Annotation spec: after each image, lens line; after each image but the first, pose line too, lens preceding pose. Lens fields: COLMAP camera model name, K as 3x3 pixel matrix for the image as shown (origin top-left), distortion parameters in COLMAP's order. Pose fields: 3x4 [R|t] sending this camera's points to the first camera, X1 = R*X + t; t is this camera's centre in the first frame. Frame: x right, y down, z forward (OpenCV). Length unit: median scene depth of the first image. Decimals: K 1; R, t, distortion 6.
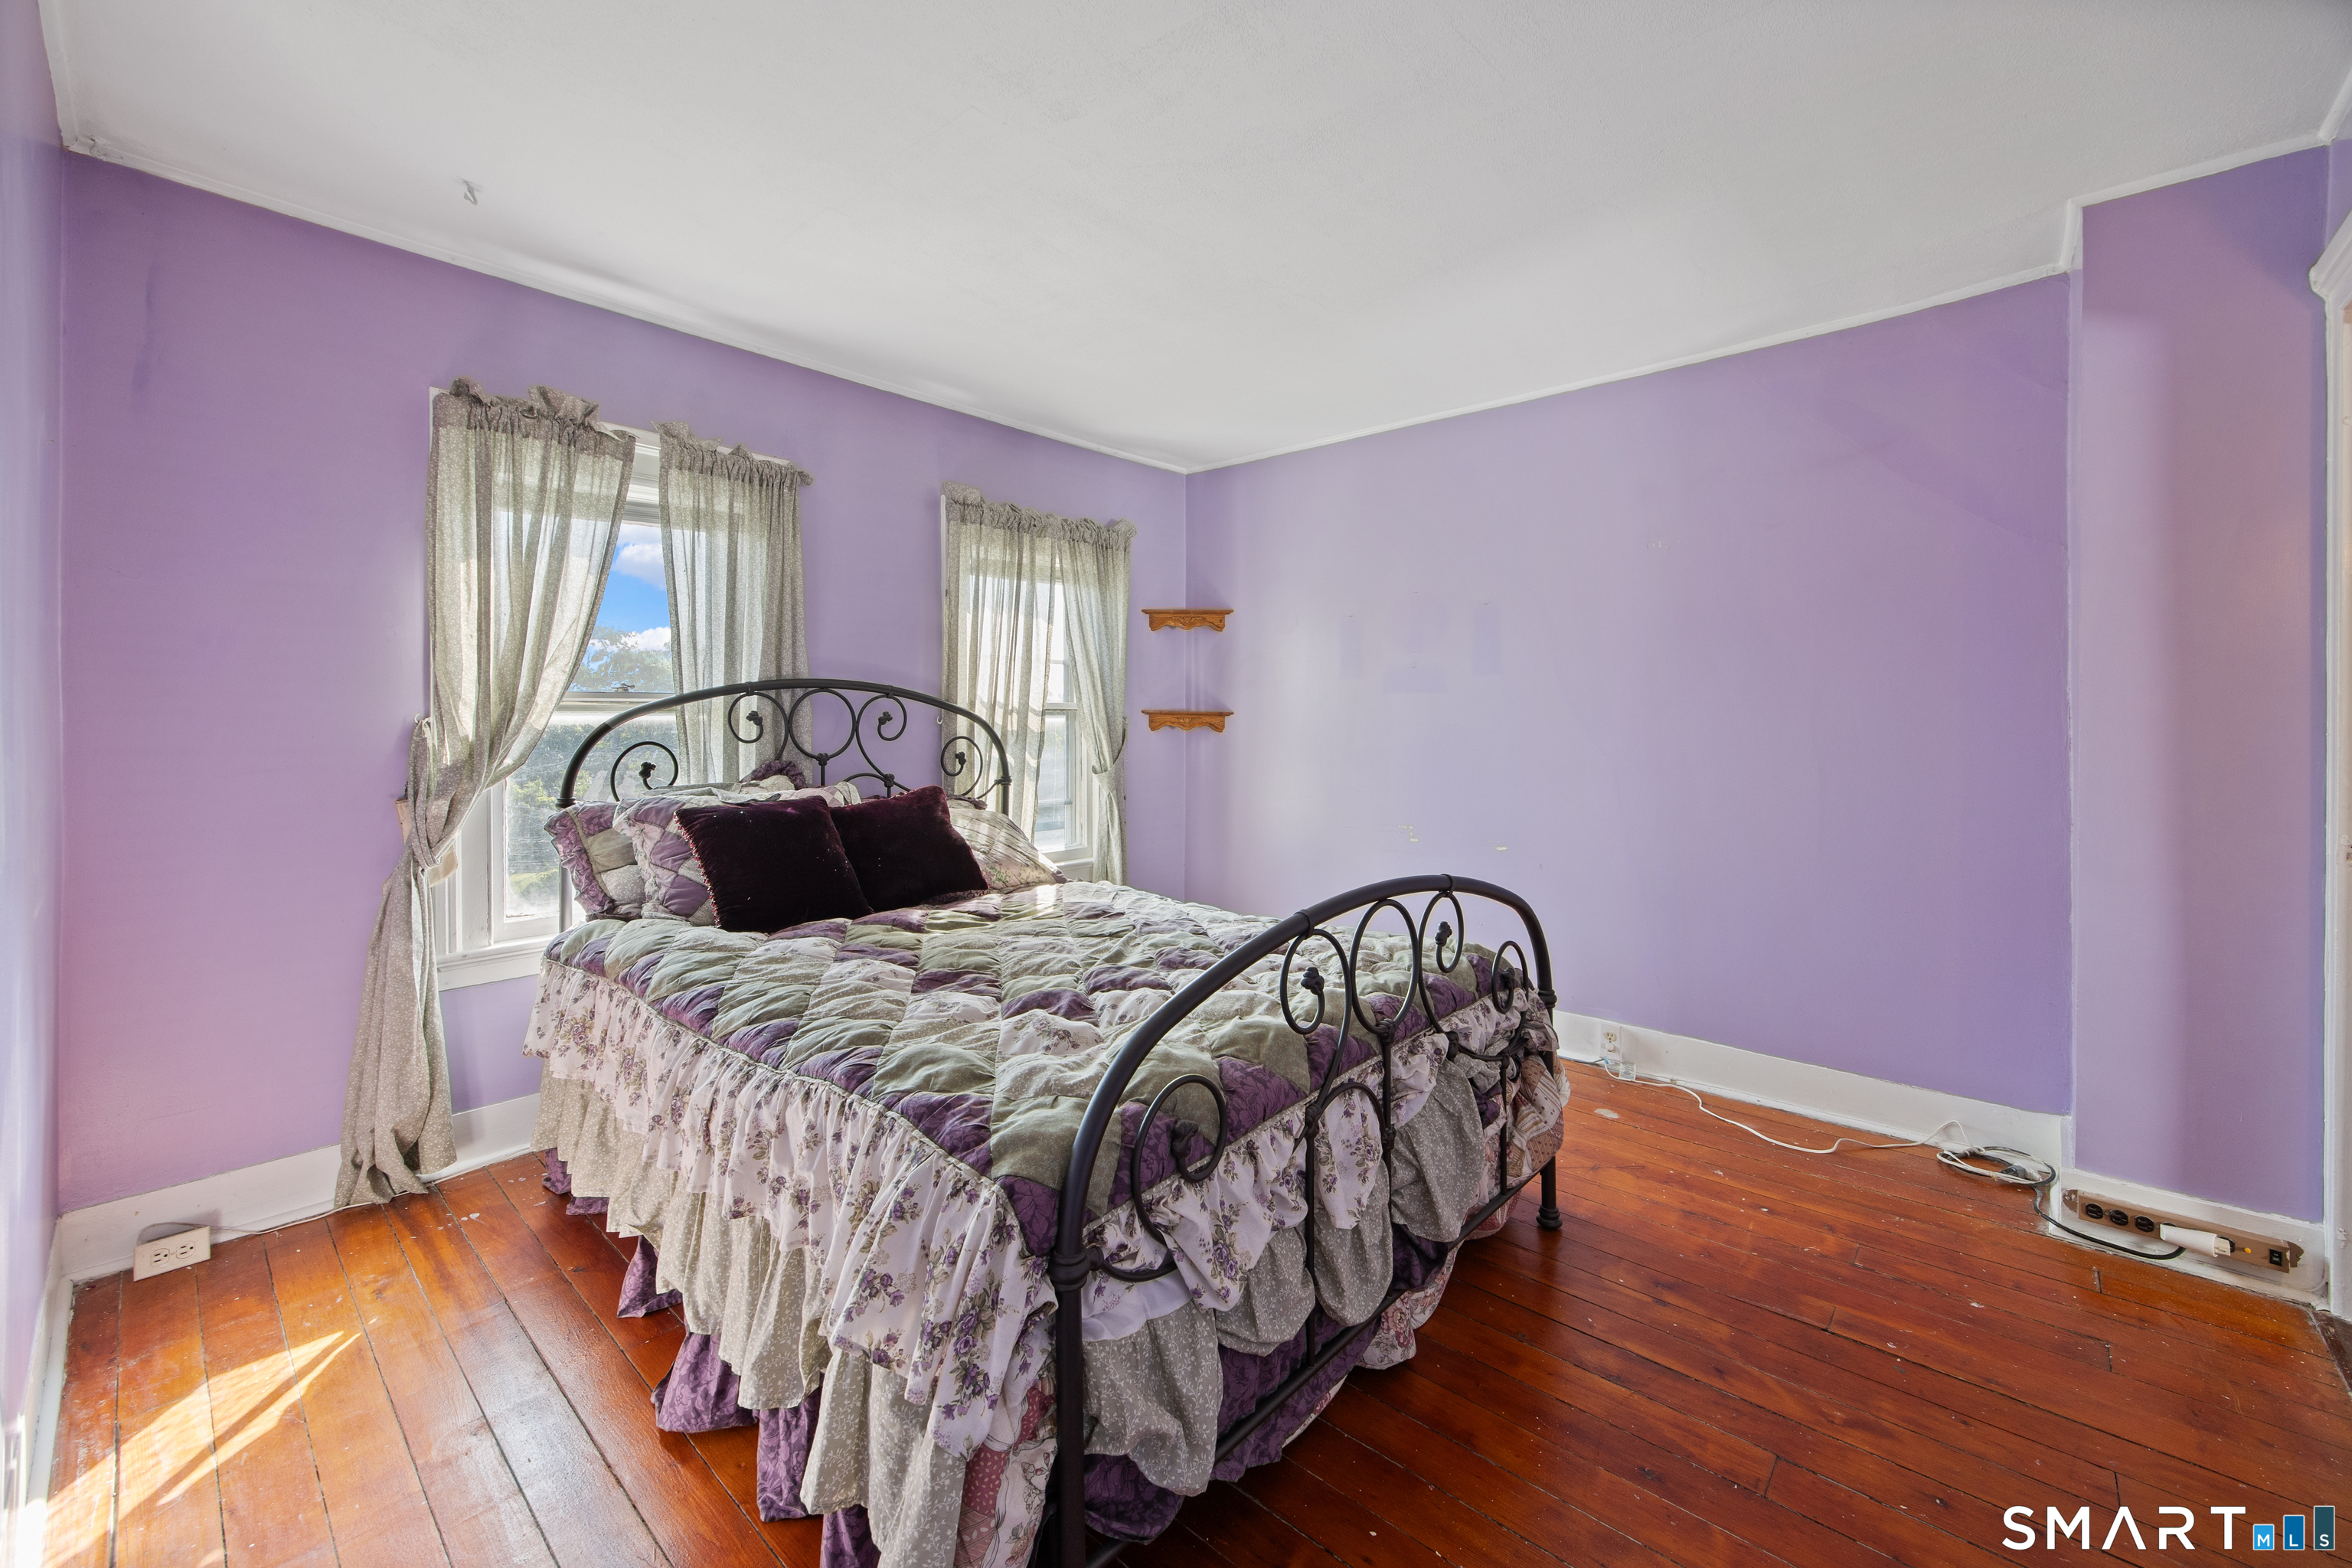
lens RADIAL K [[942.9, 0, 1190.3], [0, 942.9, 724.1], [0, 0, 1]] dist [-0.005584, 0.001634]
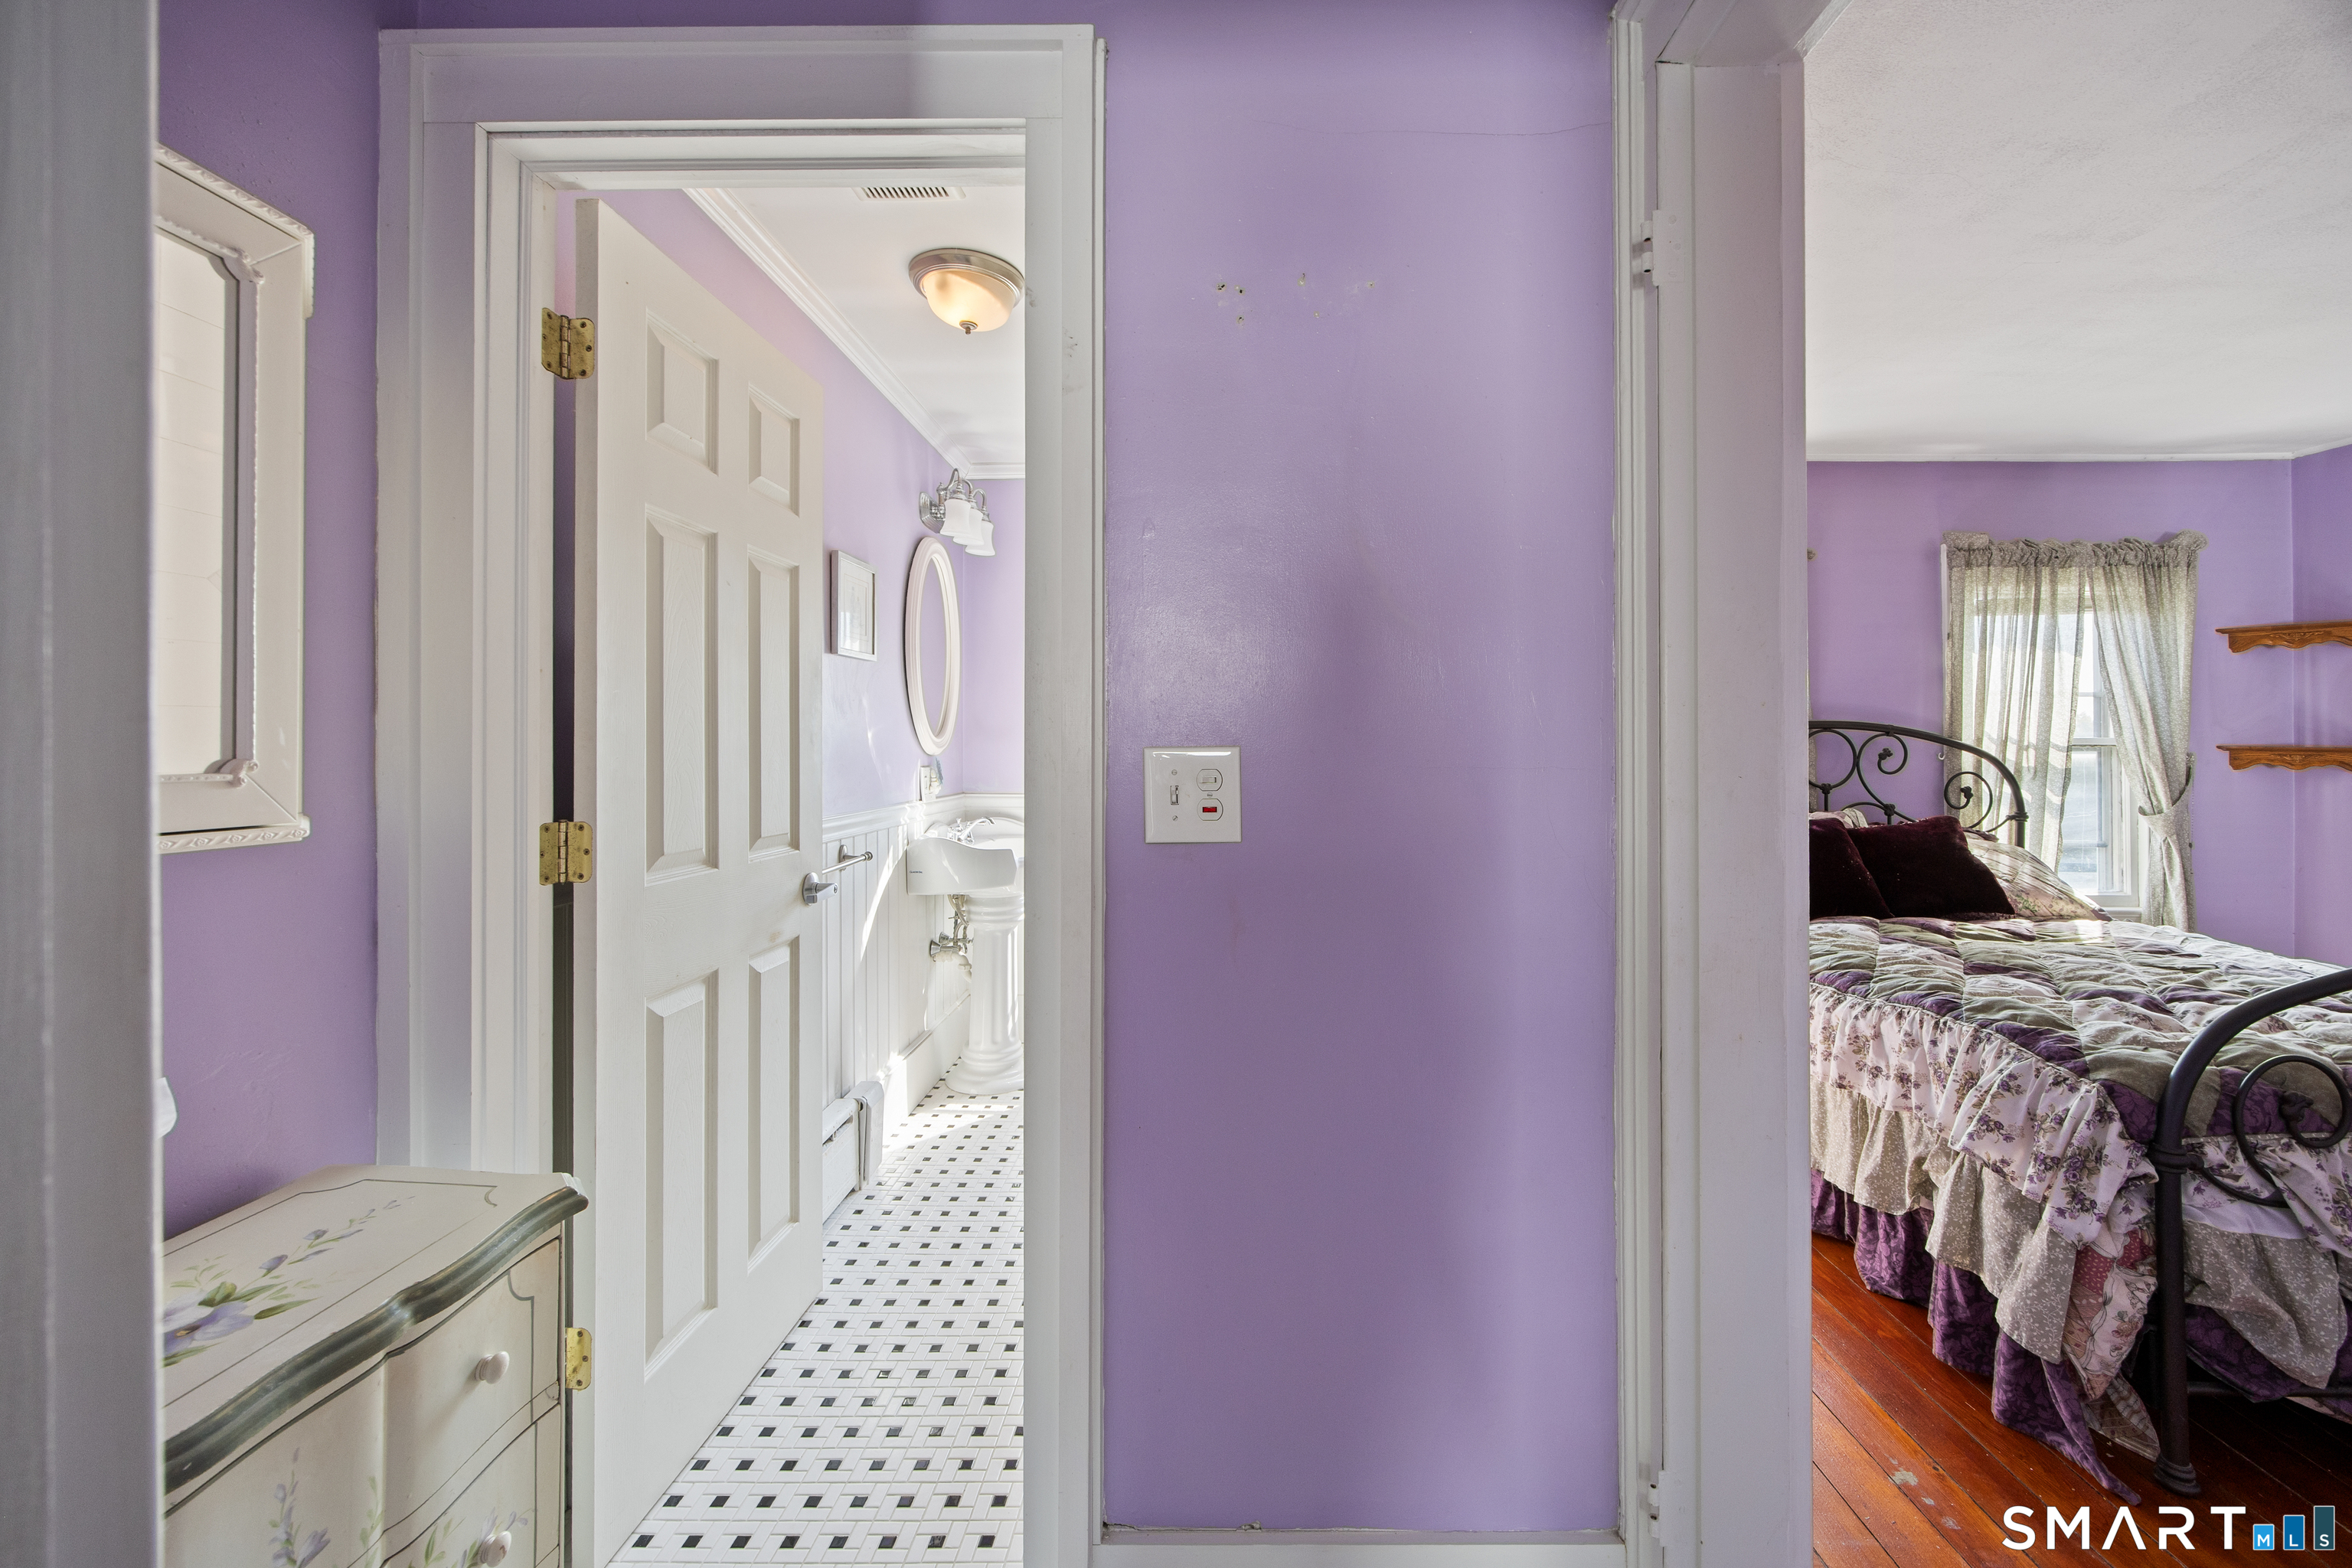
lens RADIAL K [[942.9, 0, 1201.6], [0, 942.9, 735.7], [0, 0, 1]] dist [-0.005584, 0.001634]
pose [[0.647609, -0.006328, -0.761946, 0.002158], [-0.008942, 0.999834, -0.015904, -0.002745], [0.761920, 0.017113, 0.647445, -0.374121]]
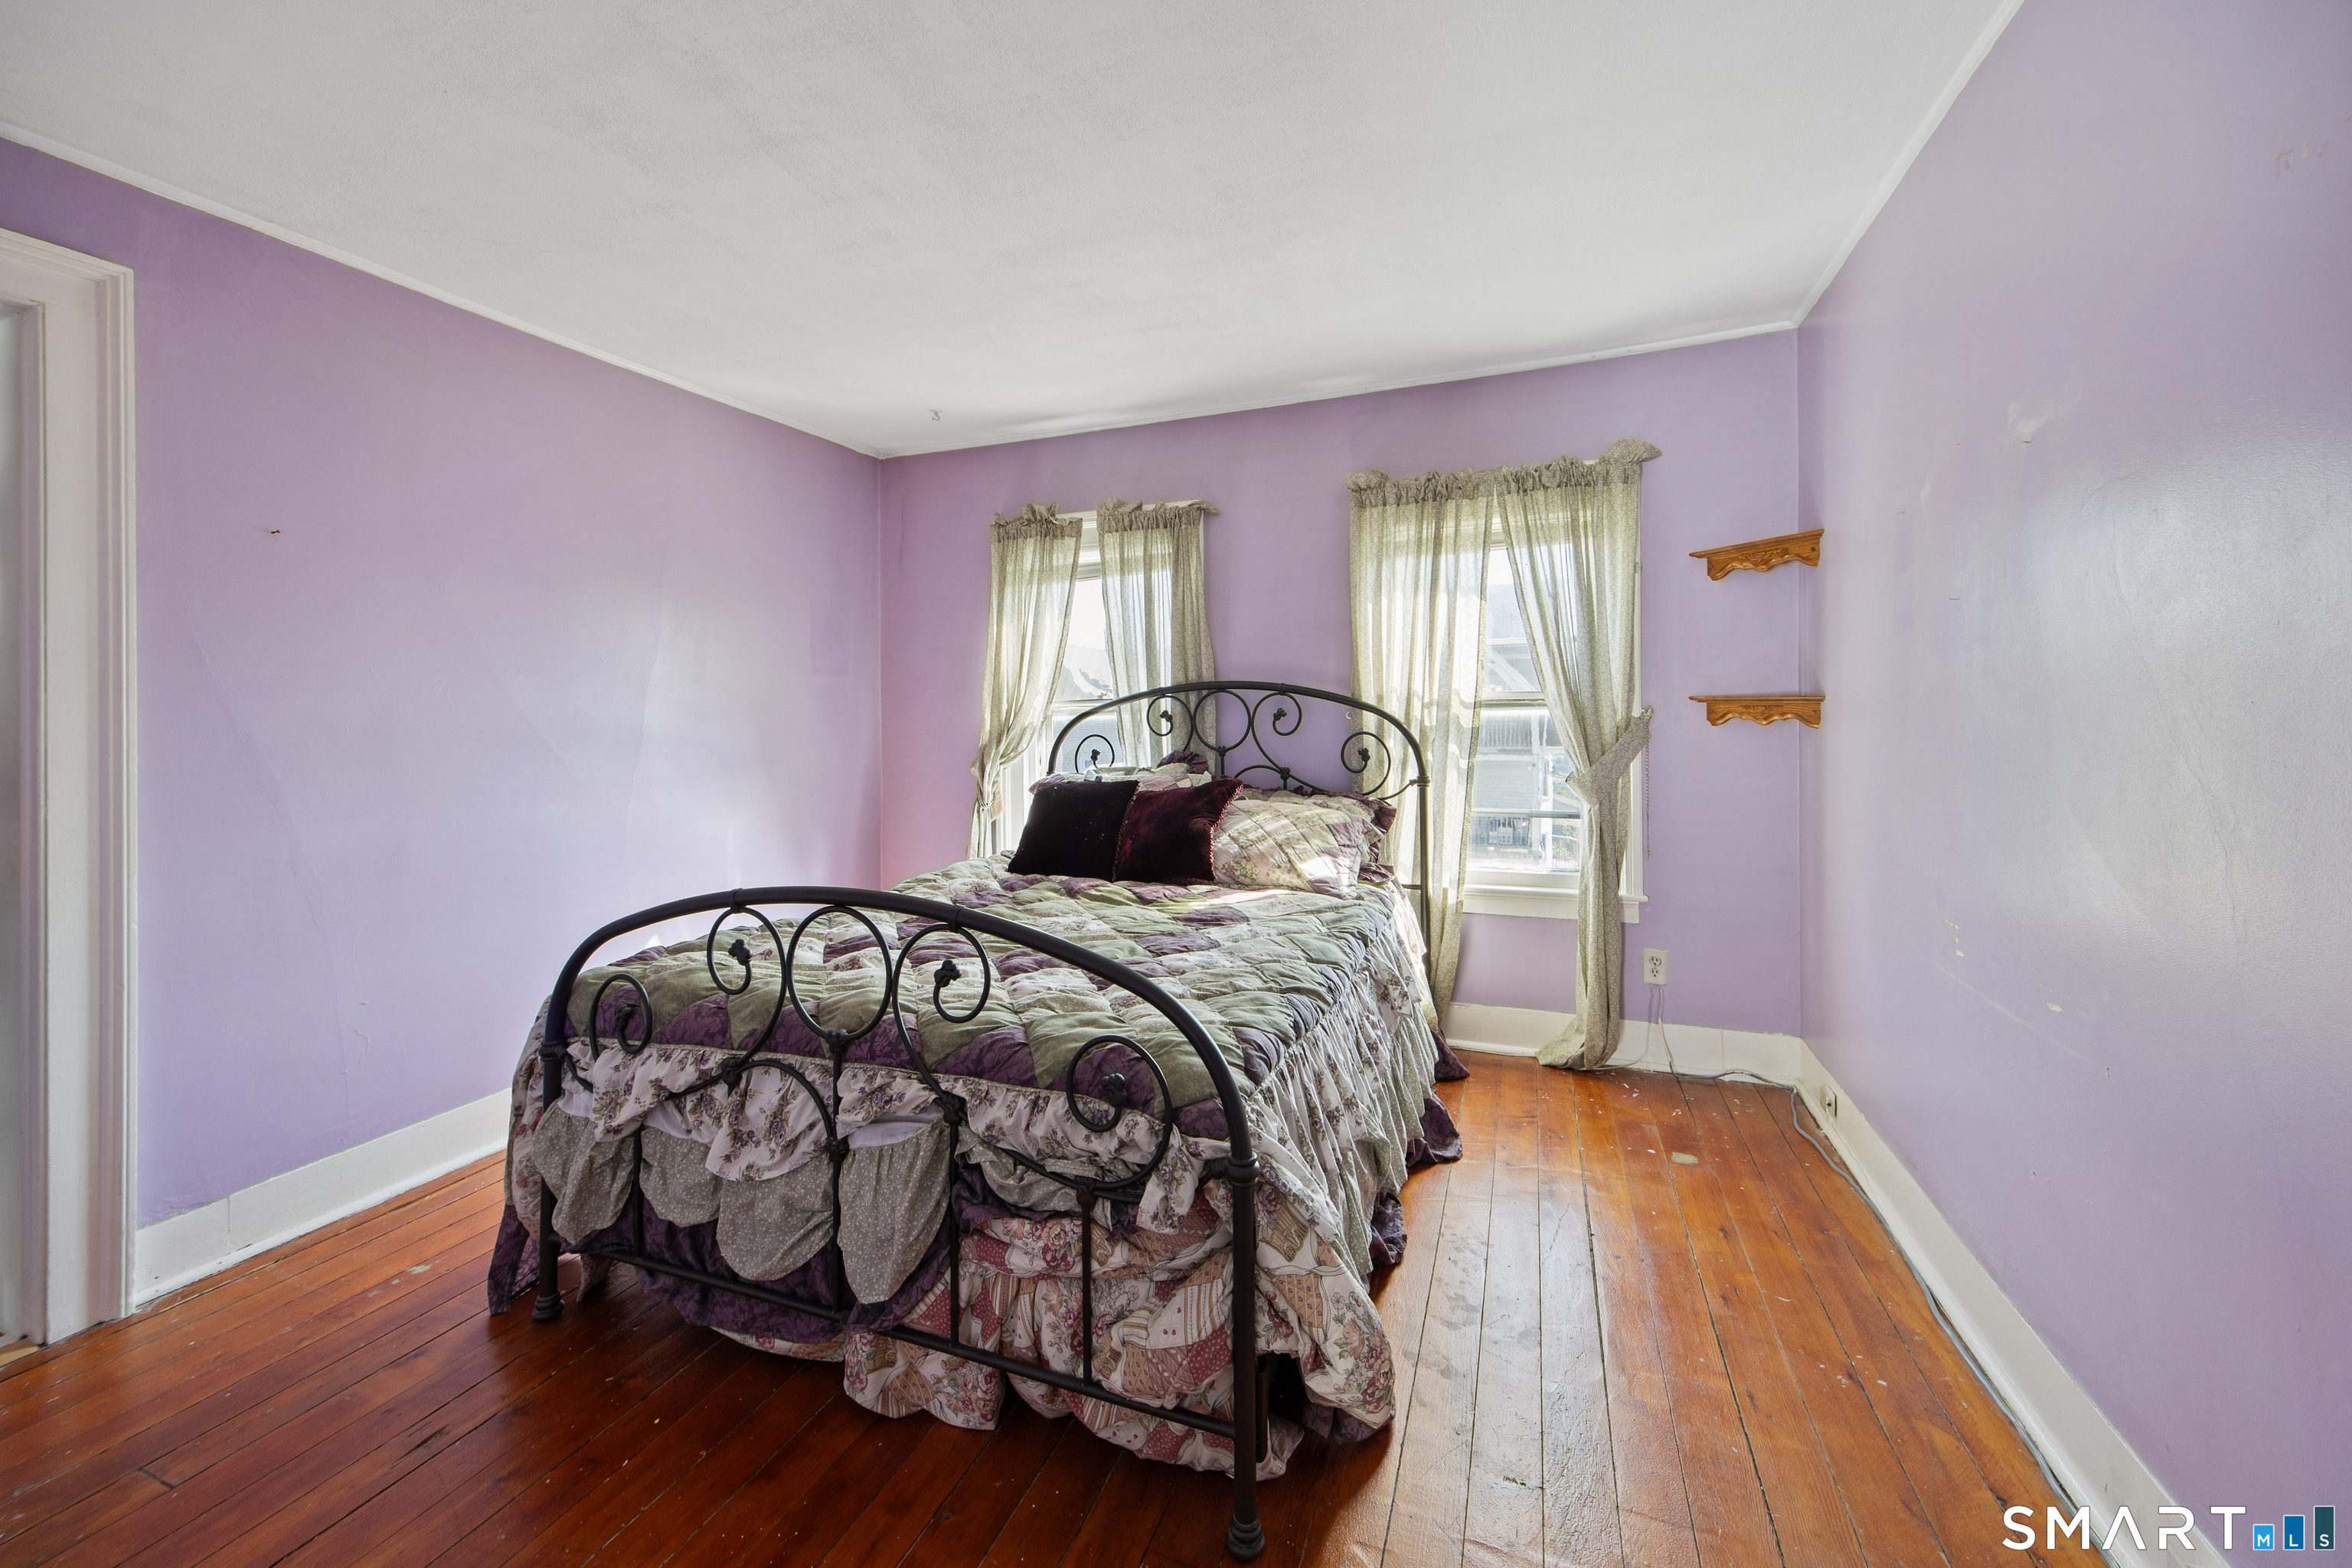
lens RADIAL K [[942.9, 0, 1155.3], [0, 942.9, 726.1], [0, 0, 1]] dist [-0.005584, 0.001634]
pose [[0.328401, 0.003133, -0.944533, 0.691751], [0.009078, 0.999938, 0.006473, -0.001125], [0.944495, -0.010700, 0.328352, 0.559786]]
